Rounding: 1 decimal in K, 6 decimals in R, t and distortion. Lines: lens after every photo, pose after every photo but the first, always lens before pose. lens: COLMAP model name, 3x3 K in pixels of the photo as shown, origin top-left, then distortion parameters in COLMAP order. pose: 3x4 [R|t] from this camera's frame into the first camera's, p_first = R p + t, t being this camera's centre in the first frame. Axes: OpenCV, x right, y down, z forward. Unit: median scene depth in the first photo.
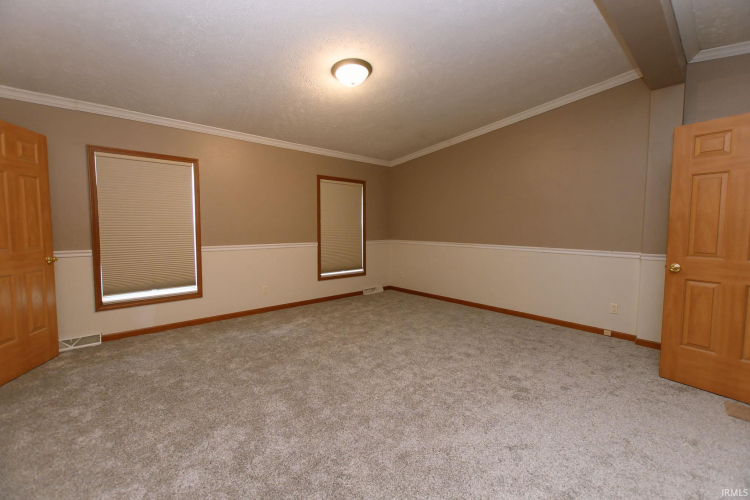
lens RADIAL K [[320.1, 0, 377.1], [0, 320.1, 248.5], [0, 0, 1]] dist [0.000264, -0.000838]
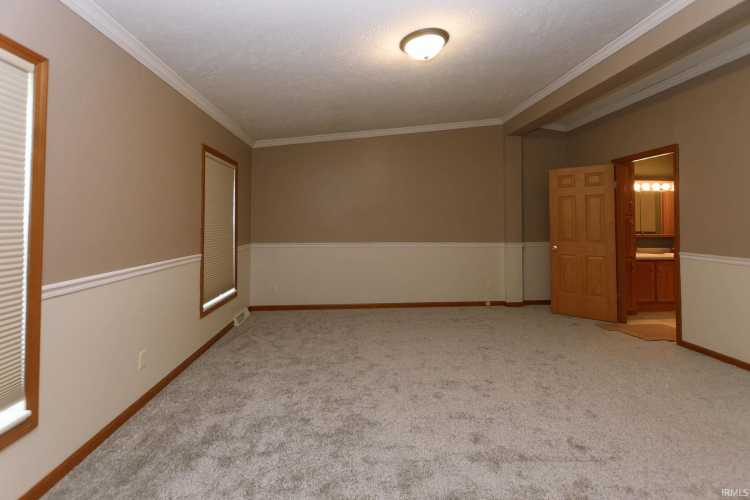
lens RADIAL K [[333.2, 0, 374.5], [0, 333.2, 220.7], [0, 0, 1]] dist [0.001526, 0.000122]
pose [[0.613516, 0.000570, 0.789682, -0.634011], [0.060883, 0.996989, -0.048020, -0.040941], [-0.787332, 0.077539, 0.611634, 0.467072]]
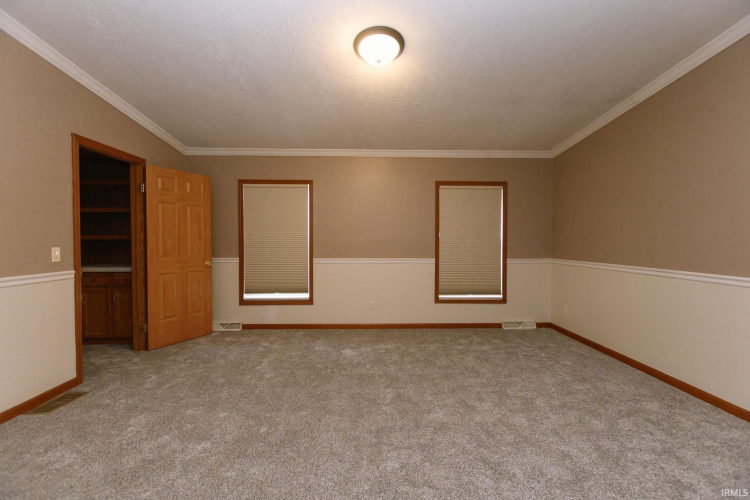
lens RADIAL K [[320.1, 0, 377.1], [0, 320.1, 248.5], [0, 0, 1]] dist [0.000264, -0.000838]
pose [[0.754887, 0.015060, -0.655682, 0.348308], [-0.044670, 0.998595, -0.028492, -0.018997], [0.654332, 0.050797, 0.754499, 0.317981]]
